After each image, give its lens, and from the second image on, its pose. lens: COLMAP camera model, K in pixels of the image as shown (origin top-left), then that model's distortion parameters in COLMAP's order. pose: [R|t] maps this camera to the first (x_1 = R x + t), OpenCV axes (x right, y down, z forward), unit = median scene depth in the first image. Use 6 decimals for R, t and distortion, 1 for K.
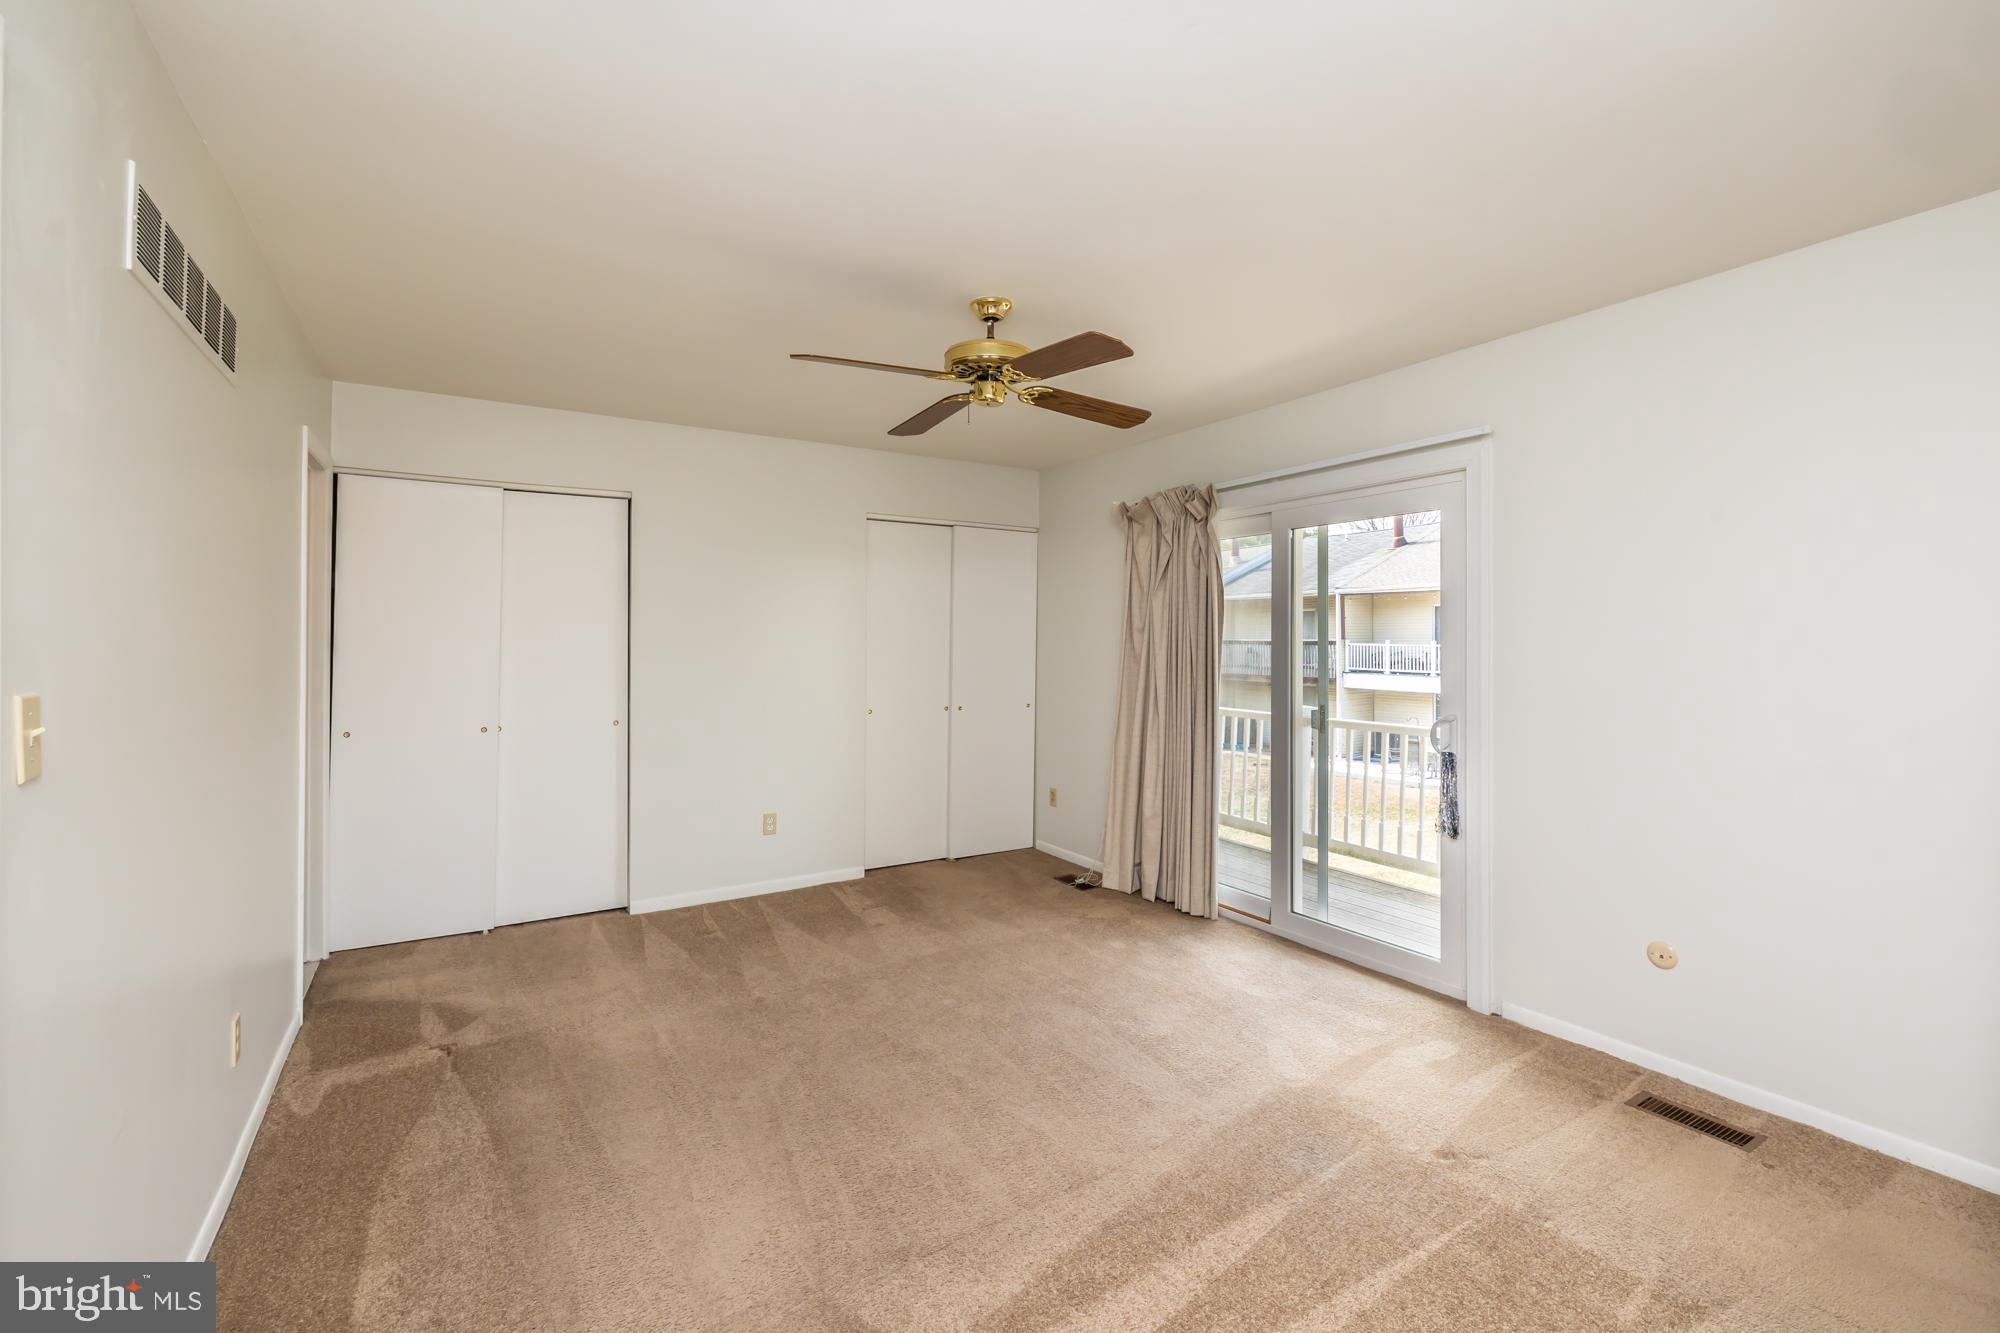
lens RADIAL K [[850.5, 0, 996.5], [0, 850.5, 634.2], [0, 0, 1]] dist [-0.002758, -0.000228]
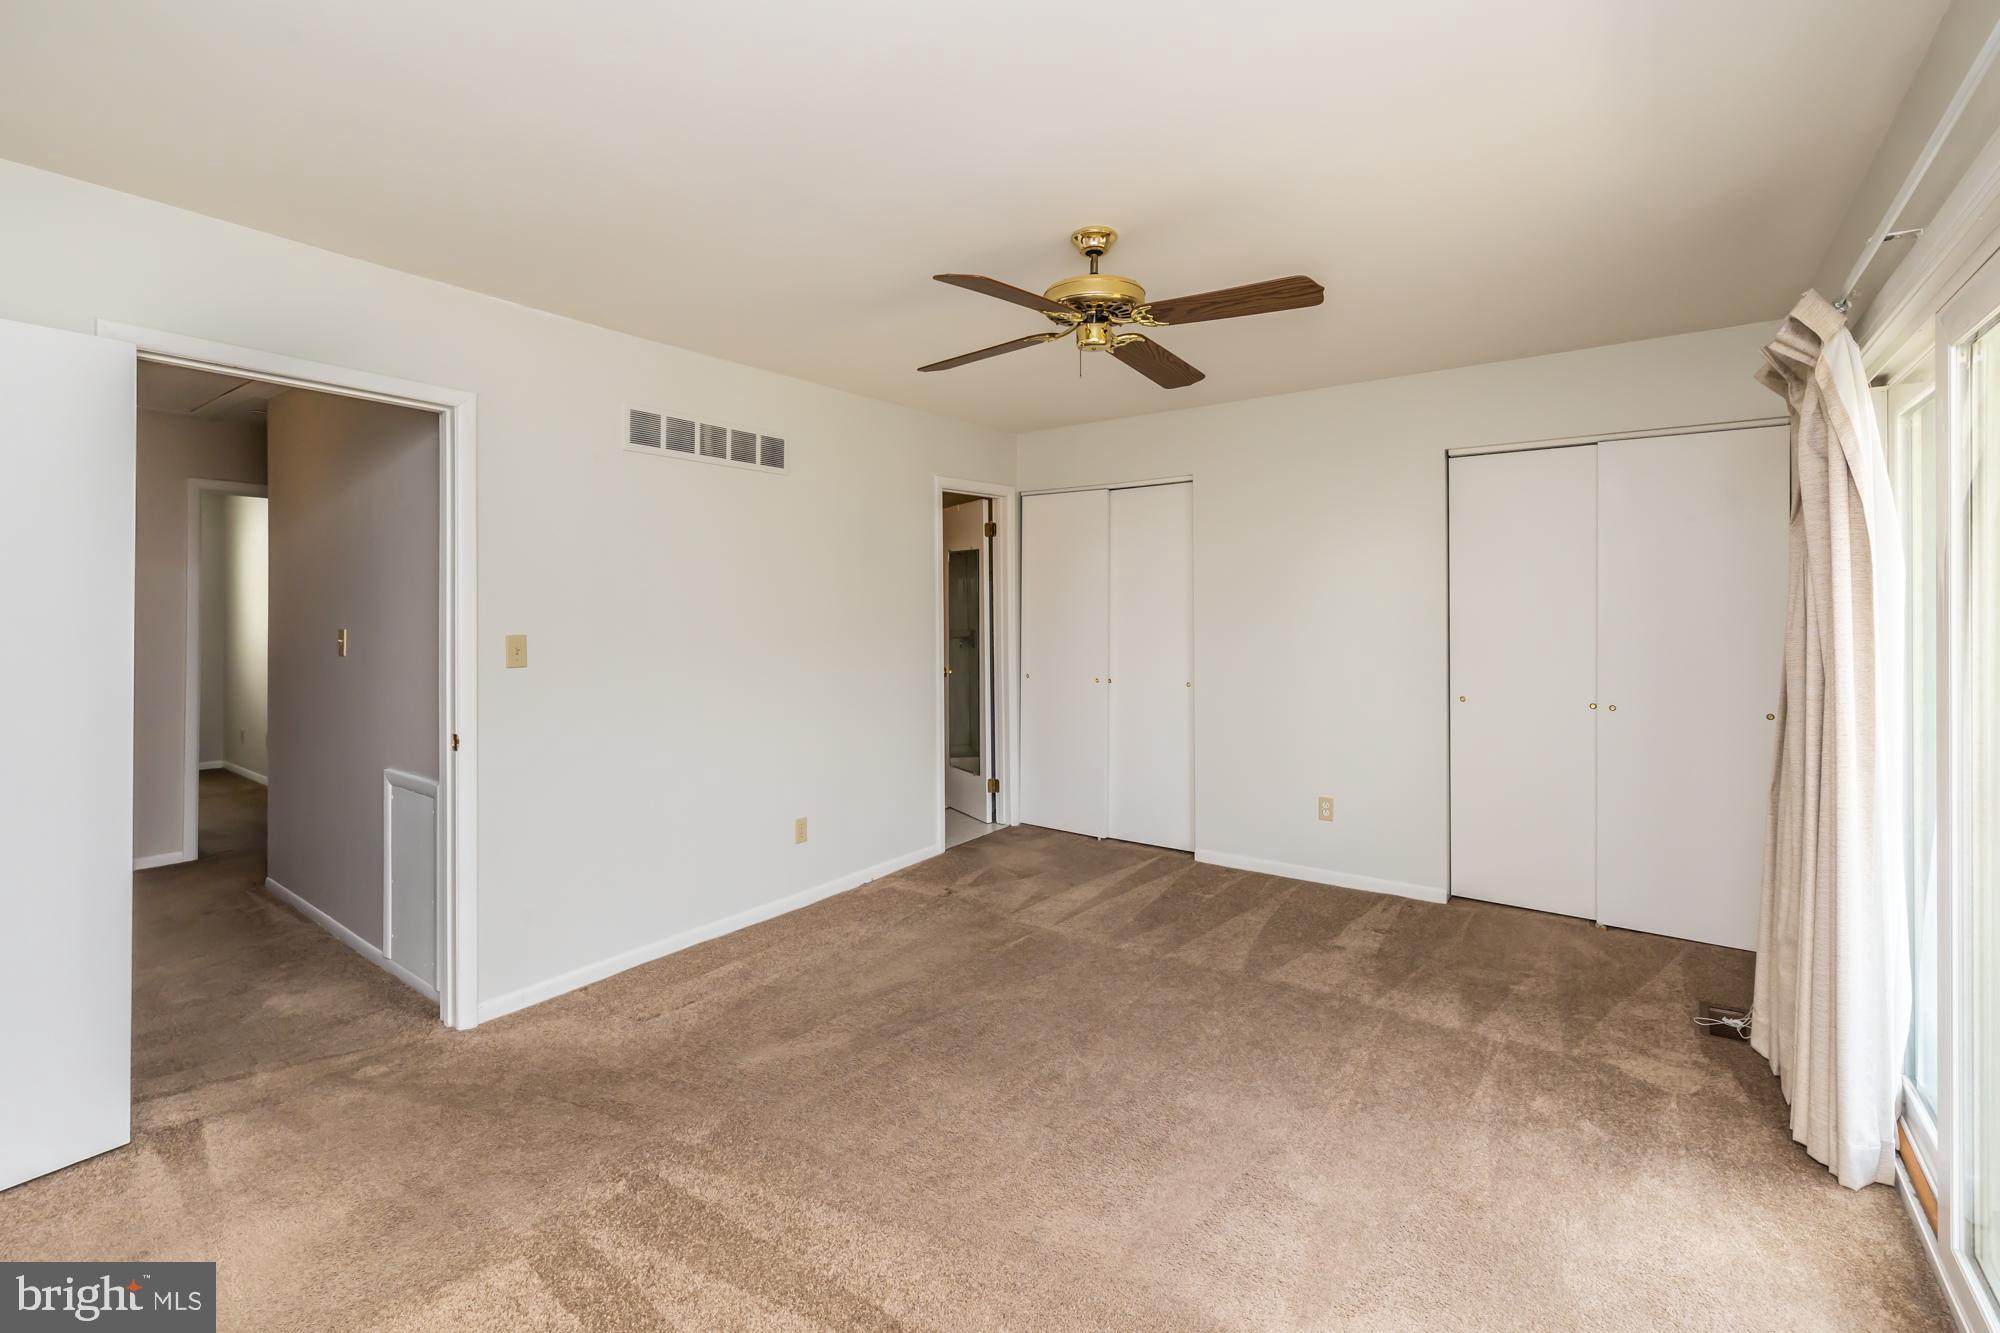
lens RADIAL K [[865.0, 0, 1020.9], [0, 865.0, 609.7], [0, 0, 1]] dist [-0.002377, -0.000341]
pose [[0.381500, -0.001967, -0.924367, 0.619766], [0.013666, 0.999900, 0.003512, -0.000191], [0.924268, -0.013972, 0.381489, 0.447243]]
